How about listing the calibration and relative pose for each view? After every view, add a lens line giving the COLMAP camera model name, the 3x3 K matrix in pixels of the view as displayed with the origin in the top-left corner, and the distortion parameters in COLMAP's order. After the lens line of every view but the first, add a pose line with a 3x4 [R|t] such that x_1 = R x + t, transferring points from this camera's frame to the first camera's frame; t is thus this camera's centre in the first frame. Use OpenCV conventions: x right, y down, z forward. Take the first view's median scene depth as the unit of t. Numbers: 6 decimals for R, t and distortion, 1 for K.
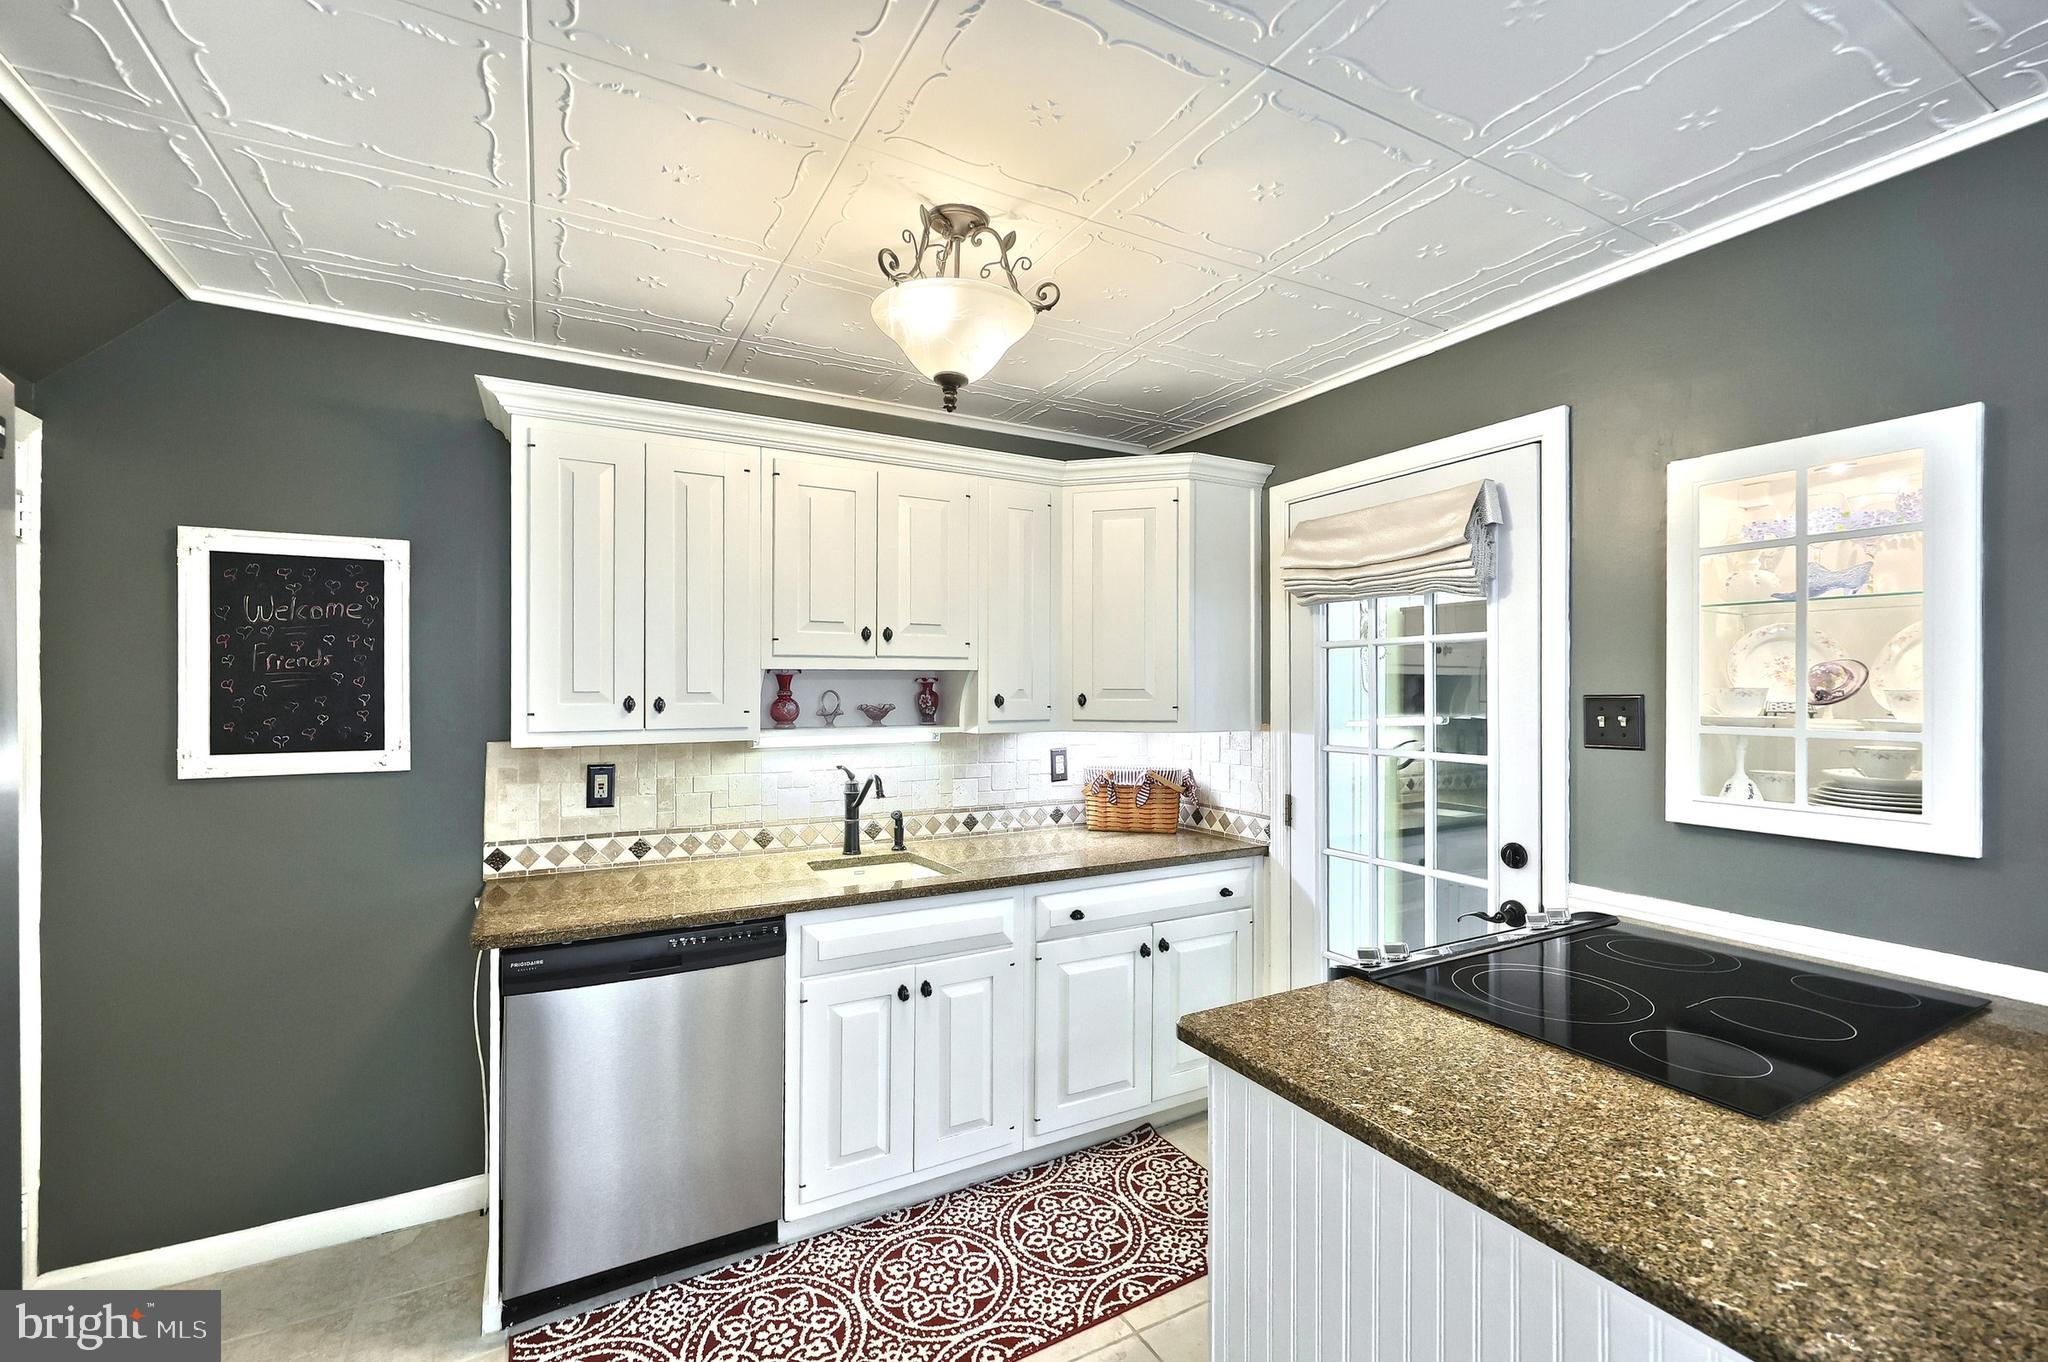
lens RADIAL K [[836.0, 0, 1020.5], [0, 836.0, 692.9], [0, 0, 1]] dist [-0.004638, 0.000373]
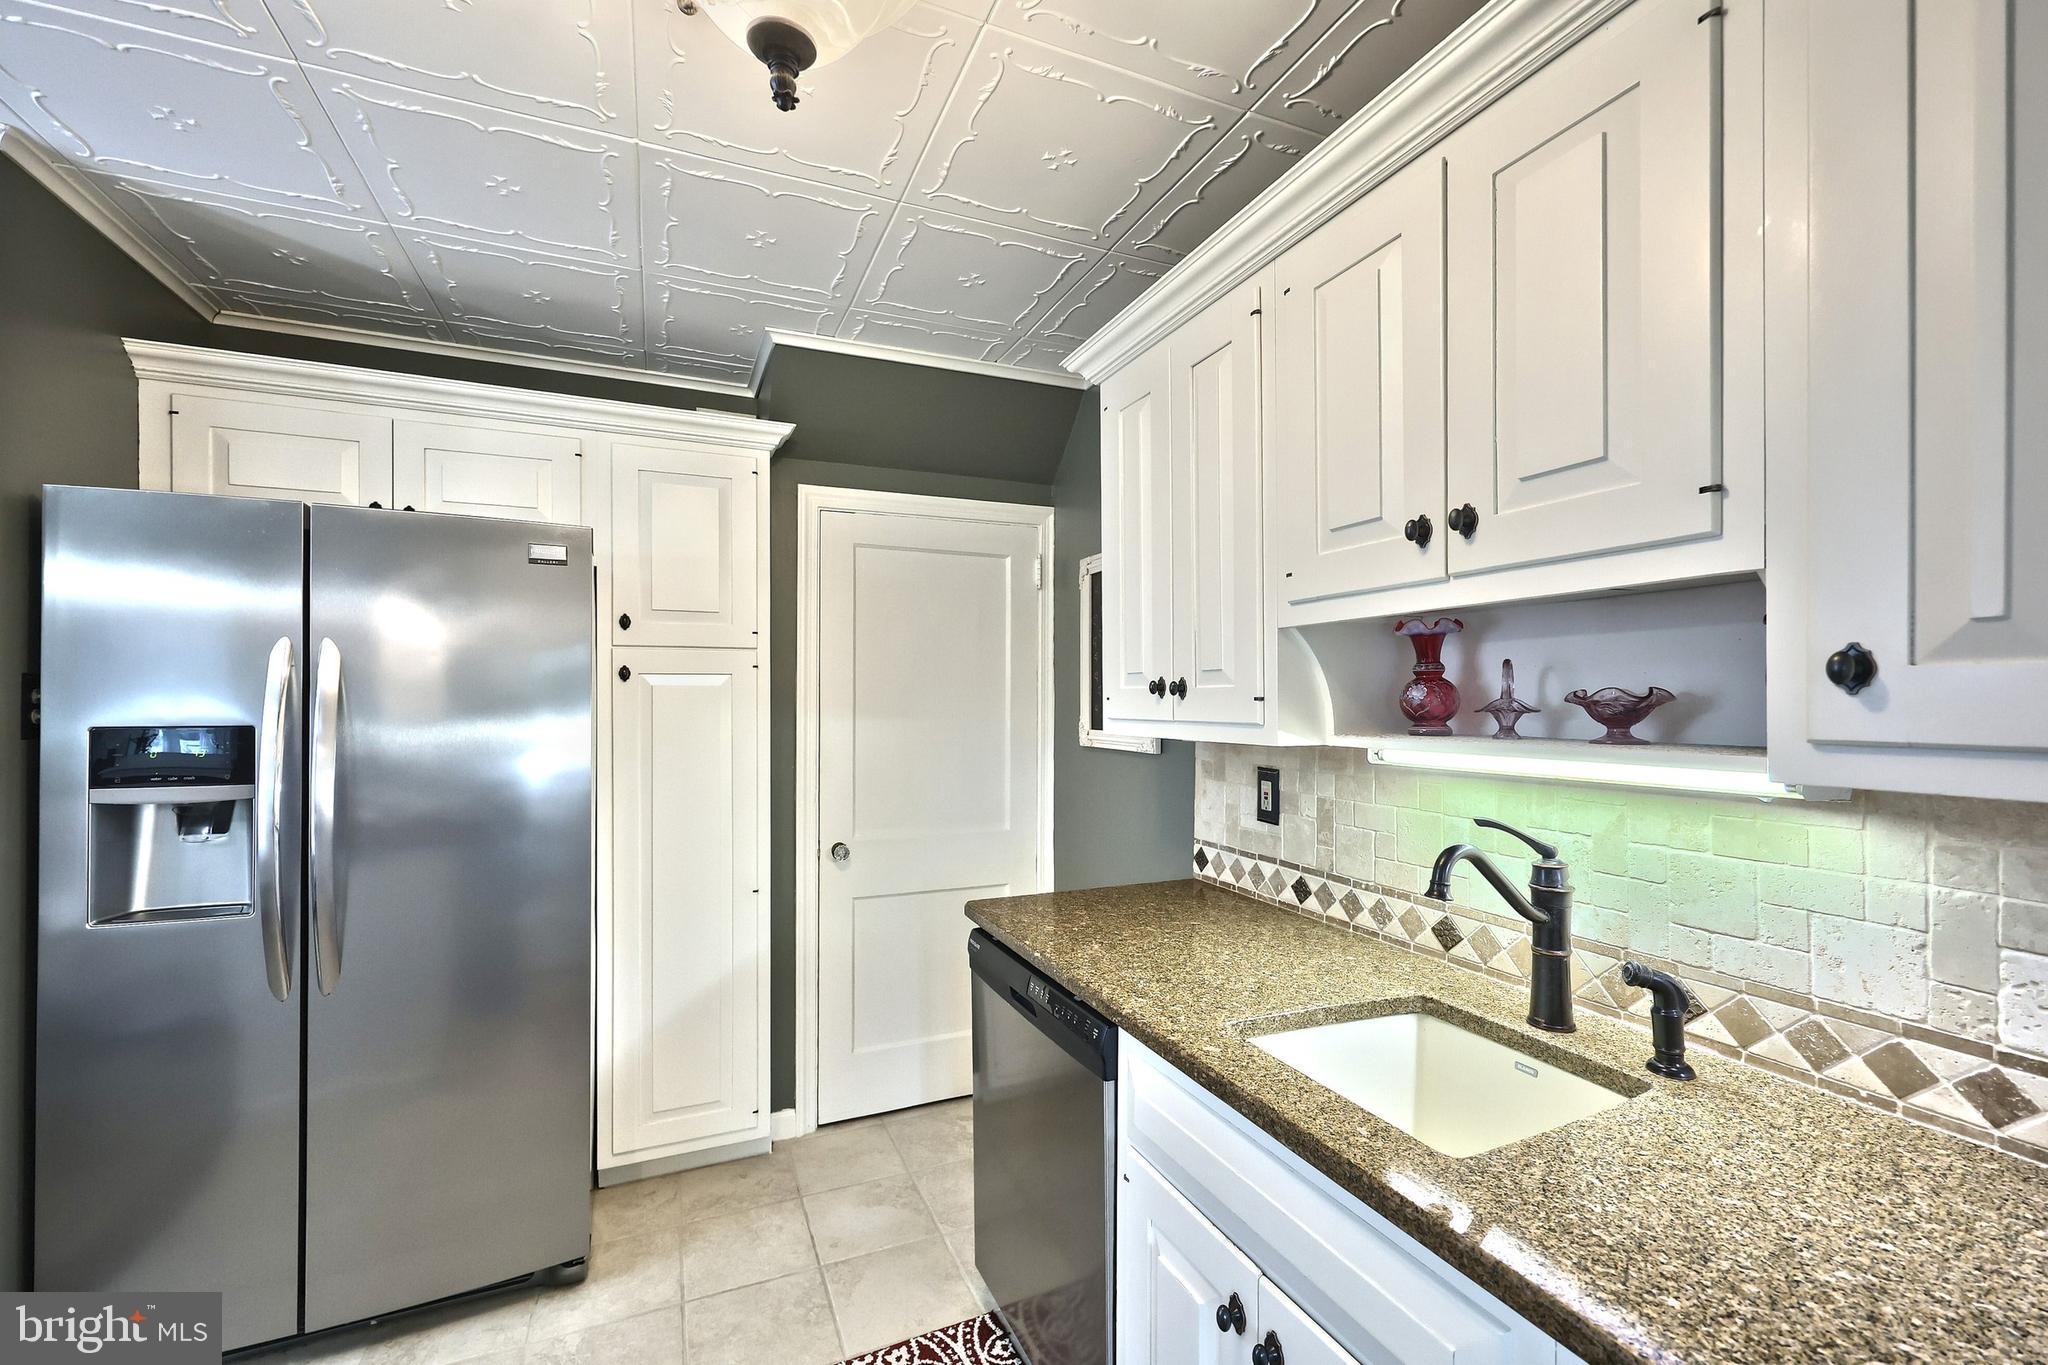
lens RADIAL K [[836.0, 0, 1013.7], [0, 836.0, 701.9], [0, 0, 1]] dist [-0.004638, 0.000373]
pose [[-0.103174, 0.003069, -0.994659, 0.297399], [-0.003736, 0.999987, 0.003473, 0.022327], [0.994656, 0.004074, -0.103161, 0.845789]]
